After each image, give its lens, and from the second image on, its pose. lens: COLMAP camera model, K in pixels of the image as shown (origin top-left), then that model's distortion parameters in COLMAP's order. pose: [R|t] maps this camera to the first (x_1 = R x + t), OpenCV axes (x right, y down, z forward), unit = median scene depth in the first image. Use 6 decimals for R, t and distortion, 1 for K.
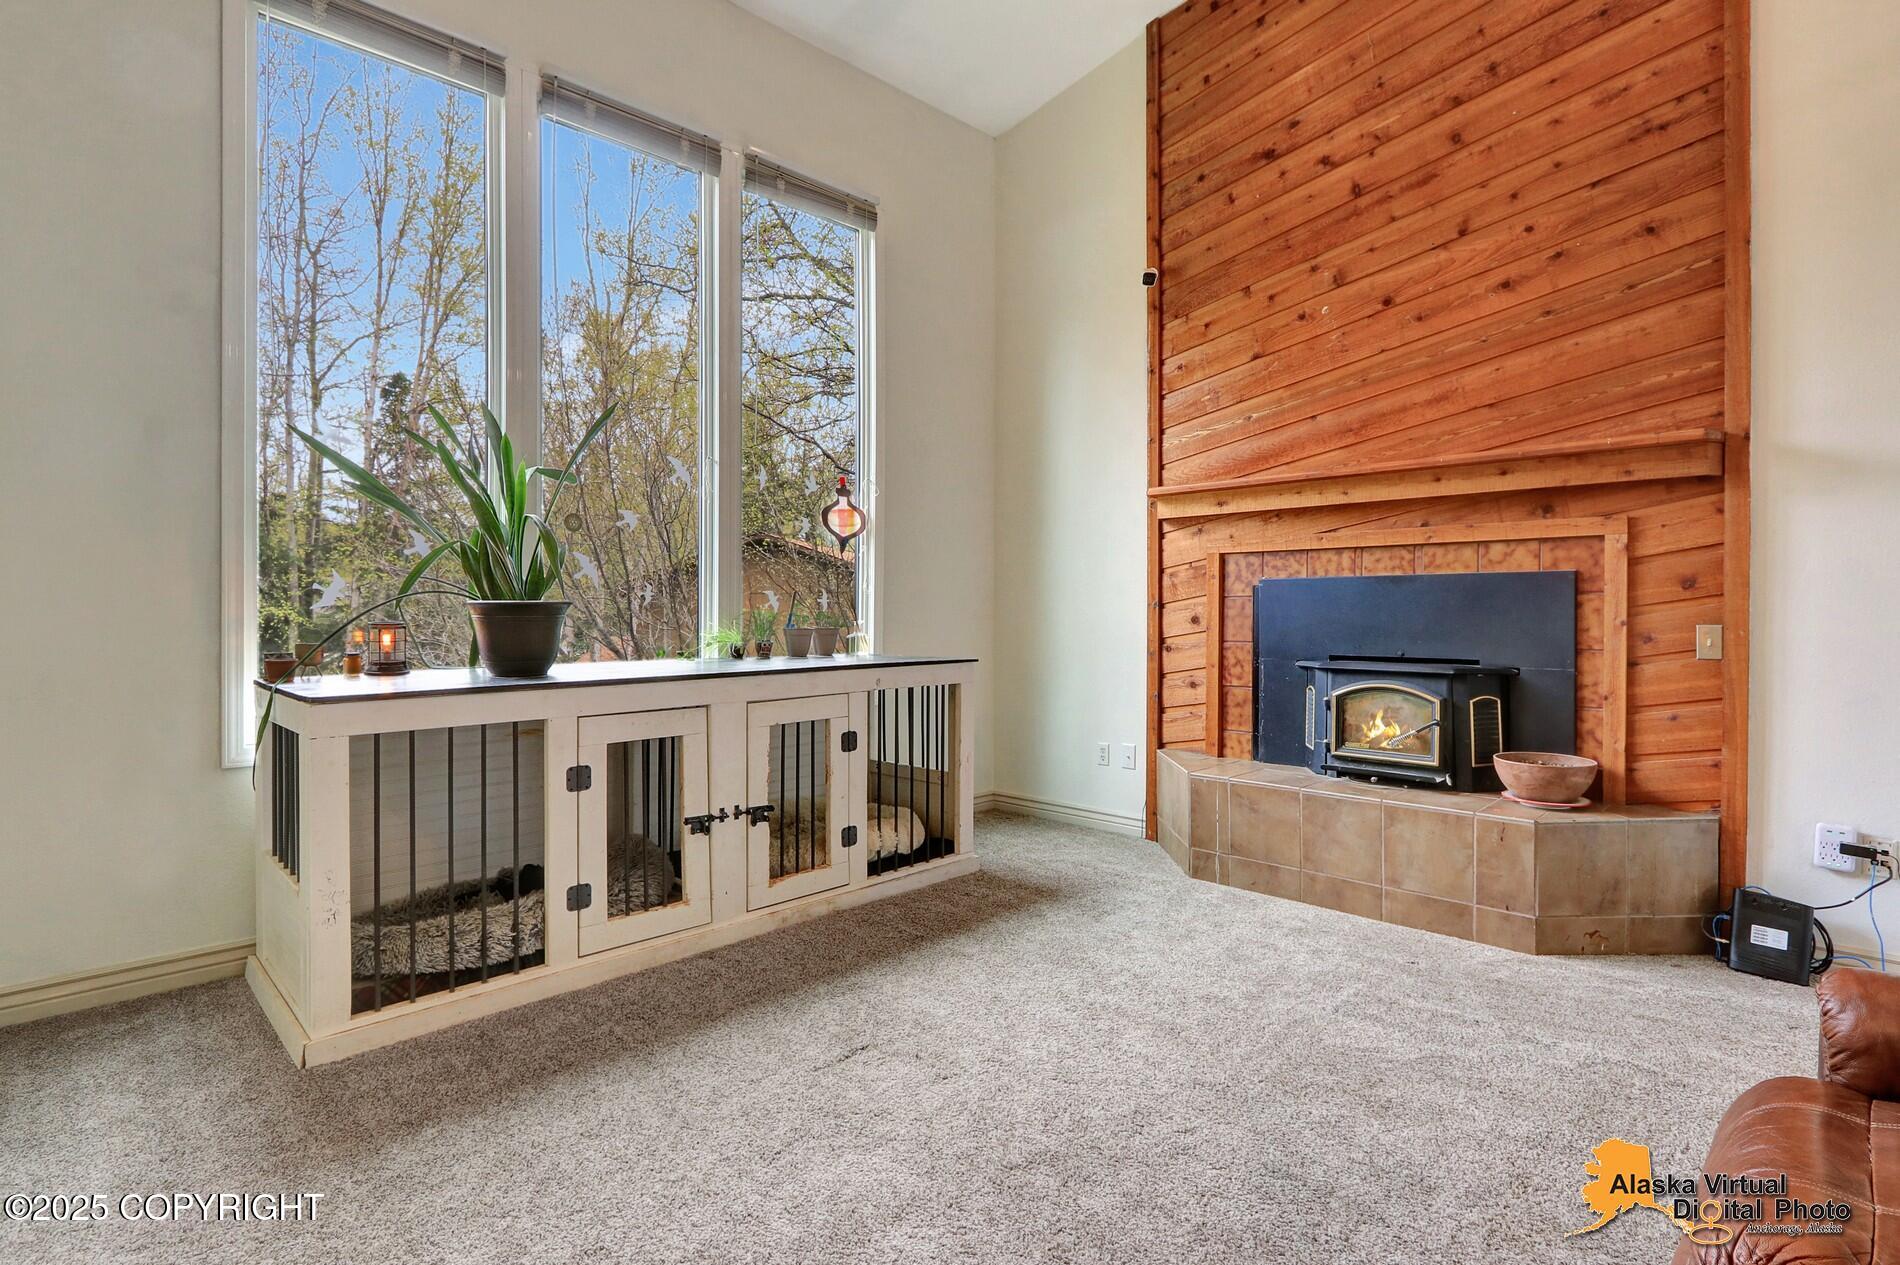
lens RADIAL K [[933.1, 0, 941.2], [0, 933.1, 593.9], [0, 0, 1]] dist [-0.000315, 0.000105]
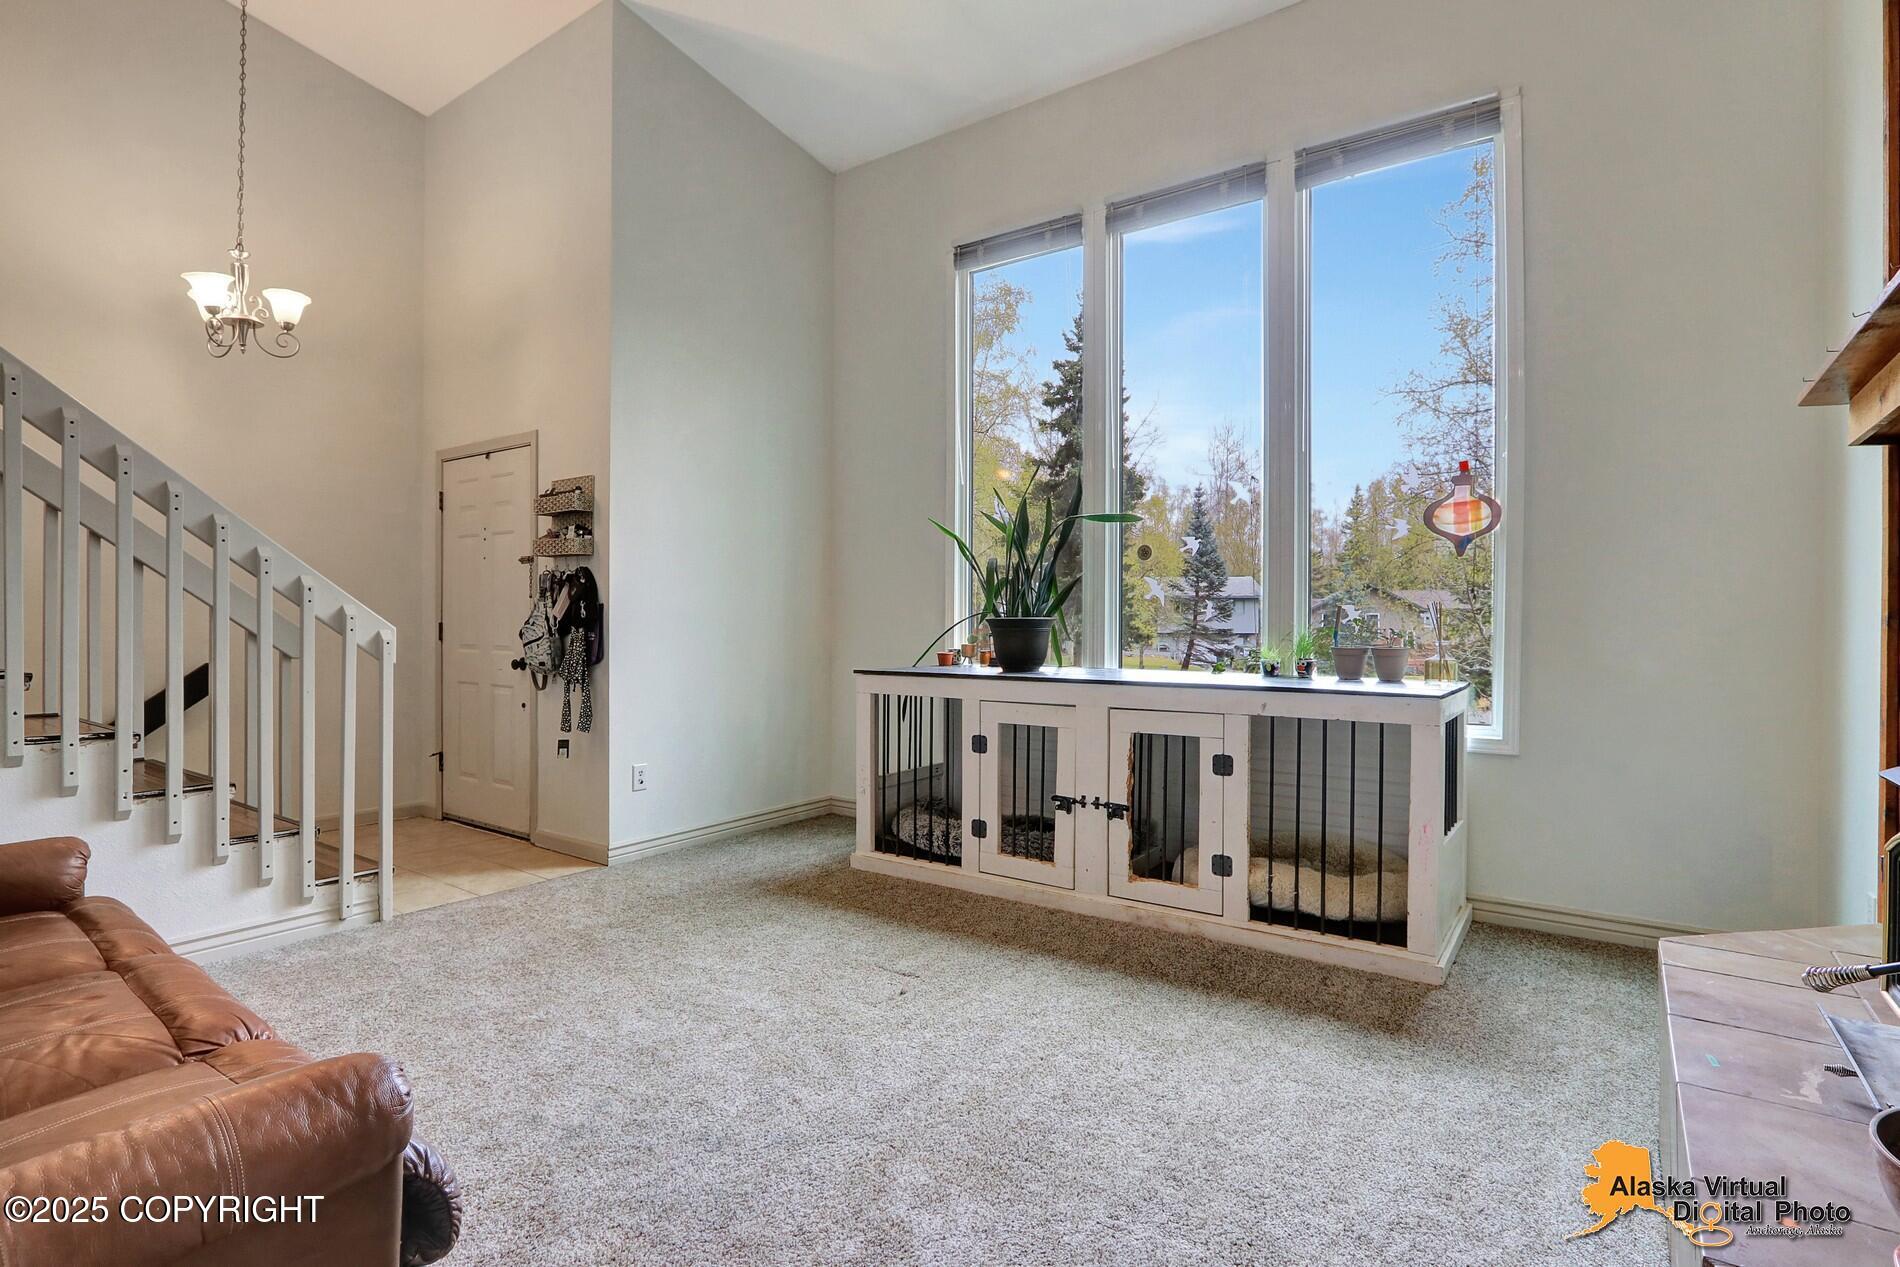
lens RADIAL K [[933.1, 0, 941.2], [0, 933.1, 594.9], [0, 0, 1]] dist [-0.000315, 0.000105]
pose [[0.175699, -0.027145, -0.984070, 0.869610], [0.009351, 0.999621, -0.025905, 0.007939], [0.984400, -0.004650, 0.175886, 0.610945]]
